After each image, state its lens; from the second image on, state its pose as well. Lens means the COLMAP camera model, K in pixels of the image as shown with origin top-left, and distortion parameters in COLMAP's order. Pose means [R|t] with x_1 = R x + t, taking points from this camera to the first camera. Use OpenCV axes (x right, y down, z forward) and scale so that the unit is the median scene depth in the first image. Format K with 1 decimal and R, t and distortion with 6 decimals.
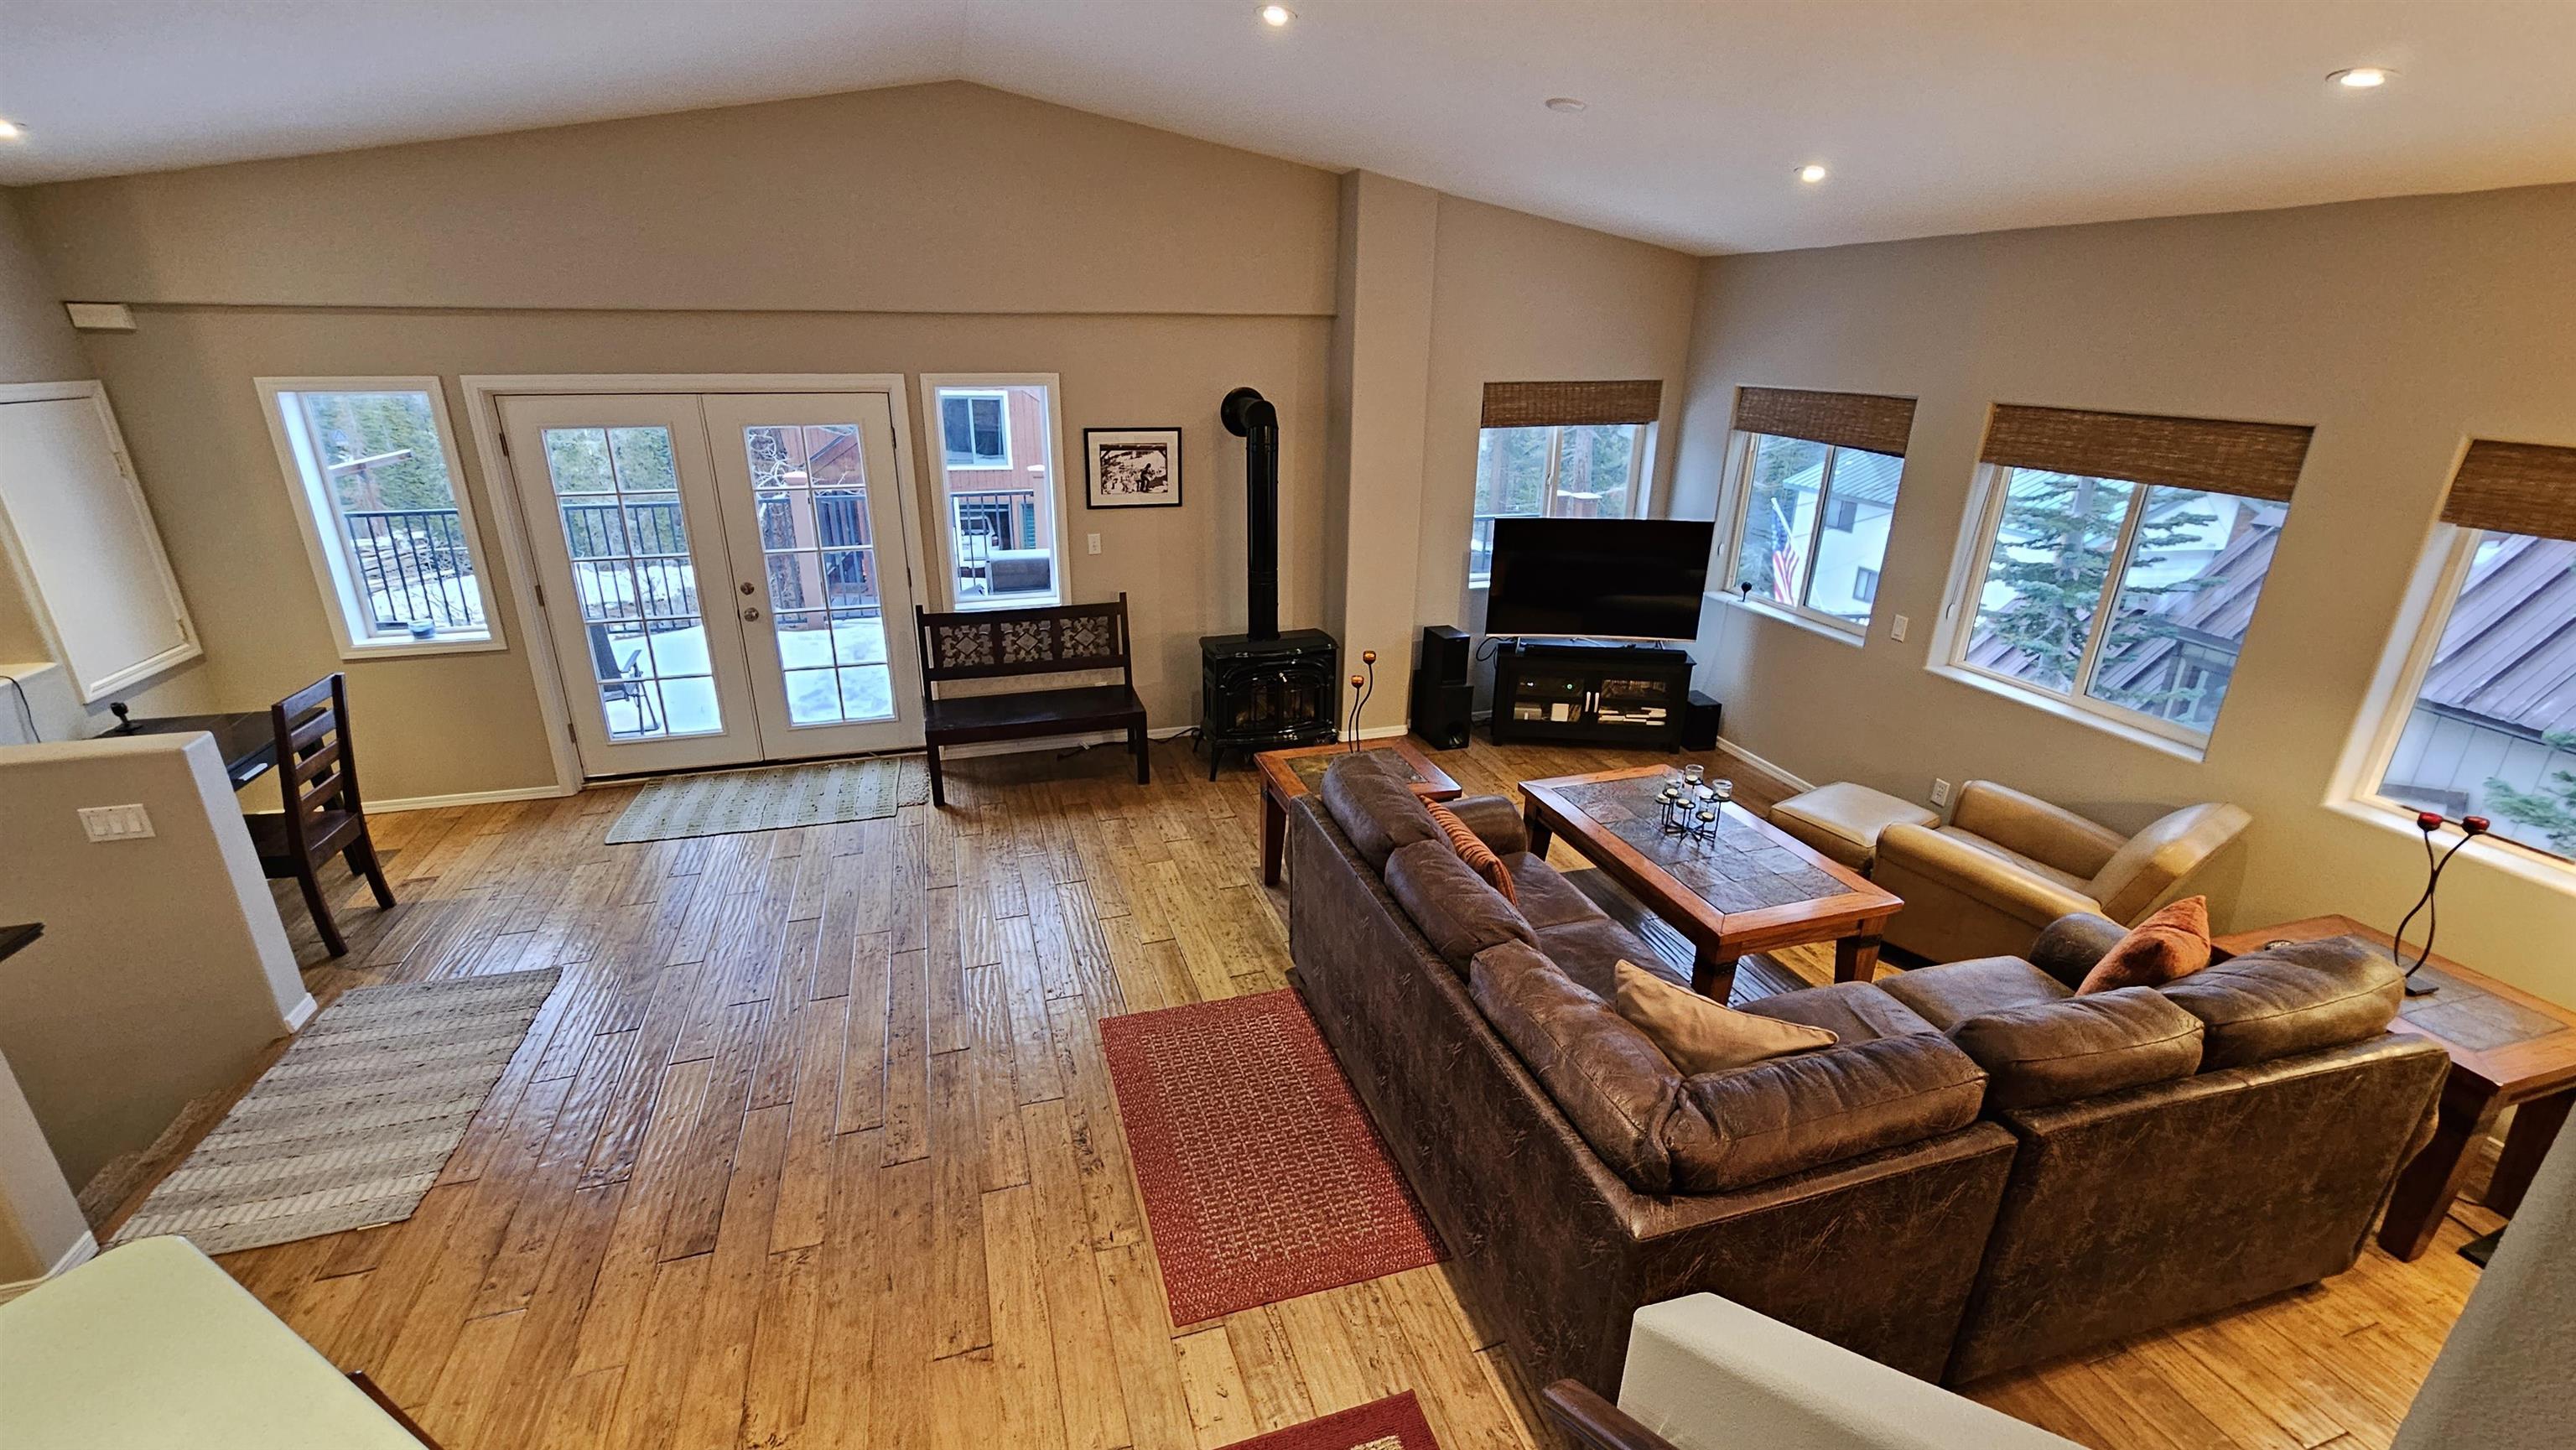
lens RADIAL K [[1058.5, 0, 1272.2], [0, 1058.5, 737.9], [0, 0, 1]] dist [0.000469, 0.000529]
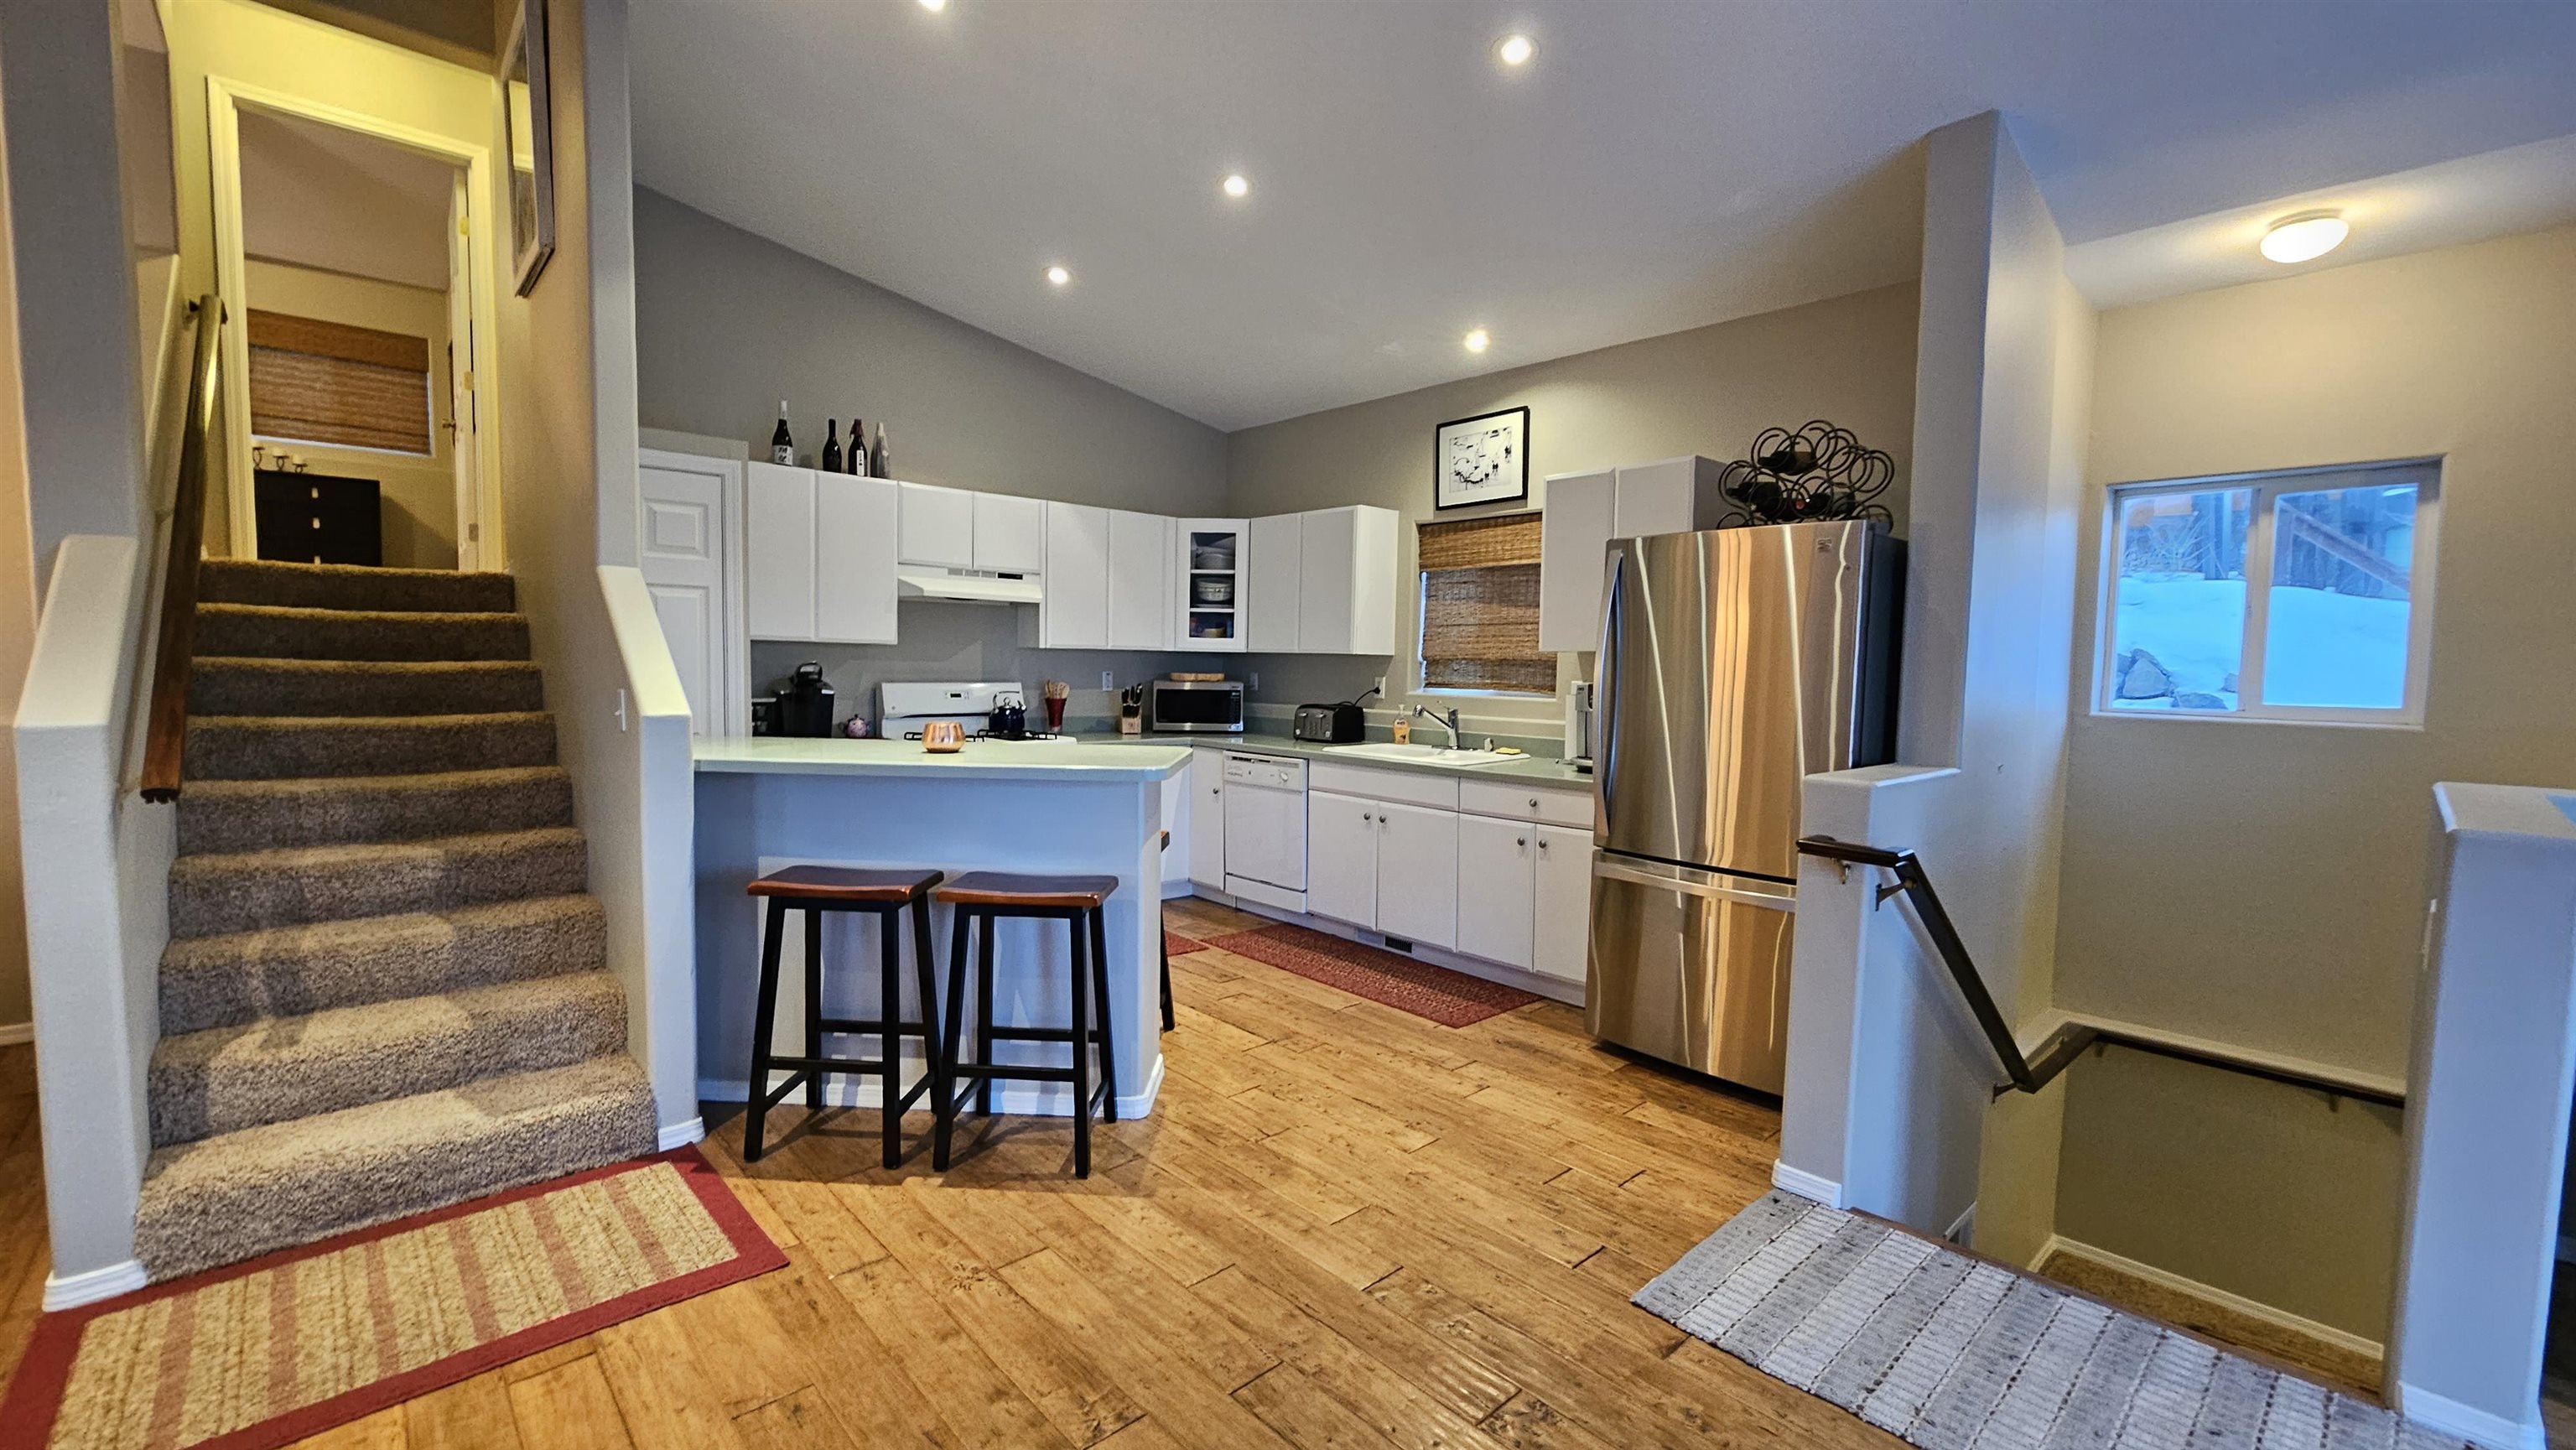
lens RADIAL K [[1058.5, 0, 1284.9], [0, 1058.5, 732.2], [0, 0, 1]] dist [0.000469, 0.000529]
pose [[-0.898780, 0.003378, -0.438387, -0.191669], [-0.180083, 0.908865, 0.376210, -0.125322], [0.399705, 0.417076, -0.816262, 1.028528]]
